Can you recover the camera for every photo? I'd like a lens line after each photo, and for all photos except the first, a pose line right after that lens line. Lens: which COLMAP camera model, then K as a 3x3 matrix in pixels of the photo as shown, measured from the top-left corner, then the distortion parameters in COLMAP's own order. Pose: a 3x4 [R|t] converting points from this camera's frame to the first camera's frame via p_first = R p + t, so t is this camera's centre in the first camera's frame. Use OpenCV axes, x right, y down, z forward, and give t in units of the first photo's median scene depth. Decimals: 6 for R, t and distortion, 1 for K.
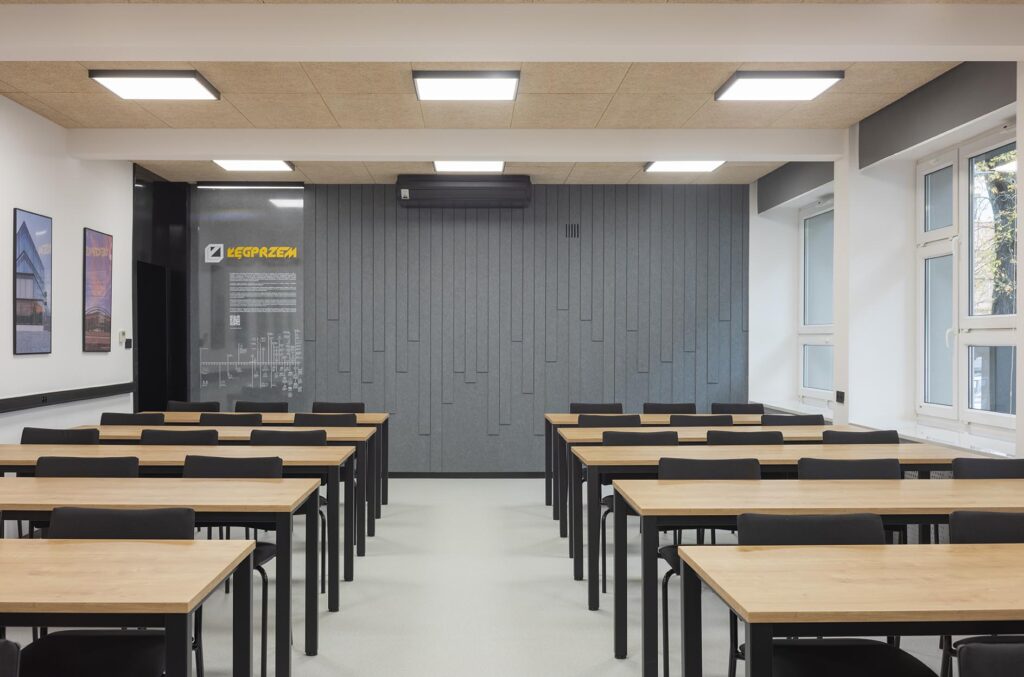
lens RADIAL K [[1120.5, 0, 513.9], [0, 1120.5, 359.1], [0, 0, 1]] dist [0.015836, -0.010572]
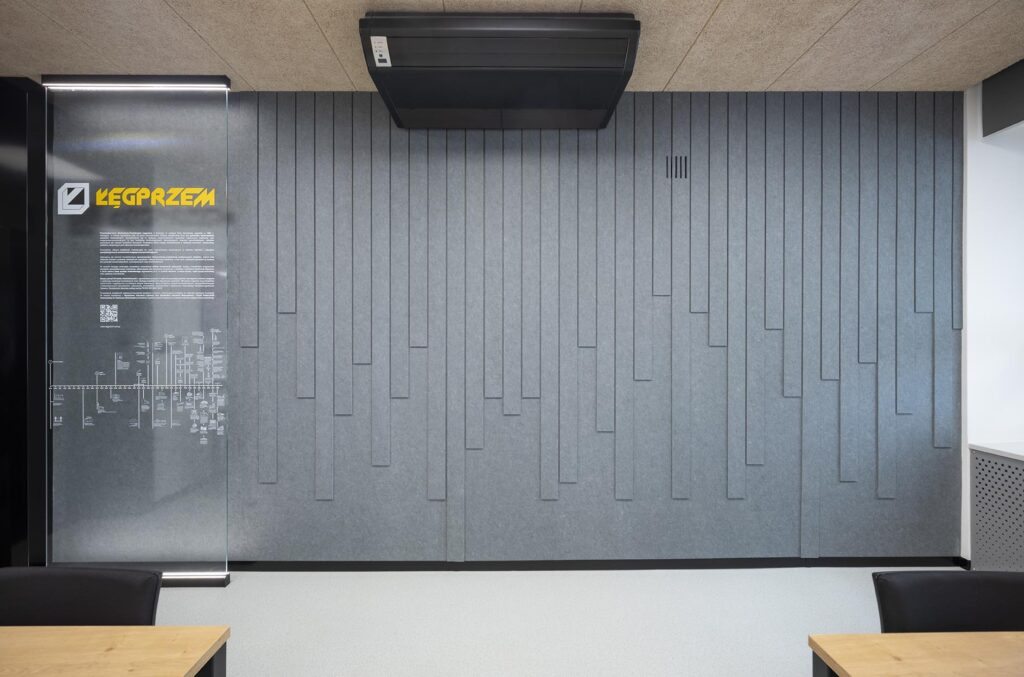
lens RADIAL K [[1620.4, 0, 512.0], [0, 1620.4, 338.5], [0, 0, 1]] dist [0.263719, -0.057082]
pose [[0.999240, -0.002339, -0.038898, -0.005212], [0.001542, 0.999789, -0.020496, -0.003432], [0.038938, 0.020421, 0.999033, 0.149828]]
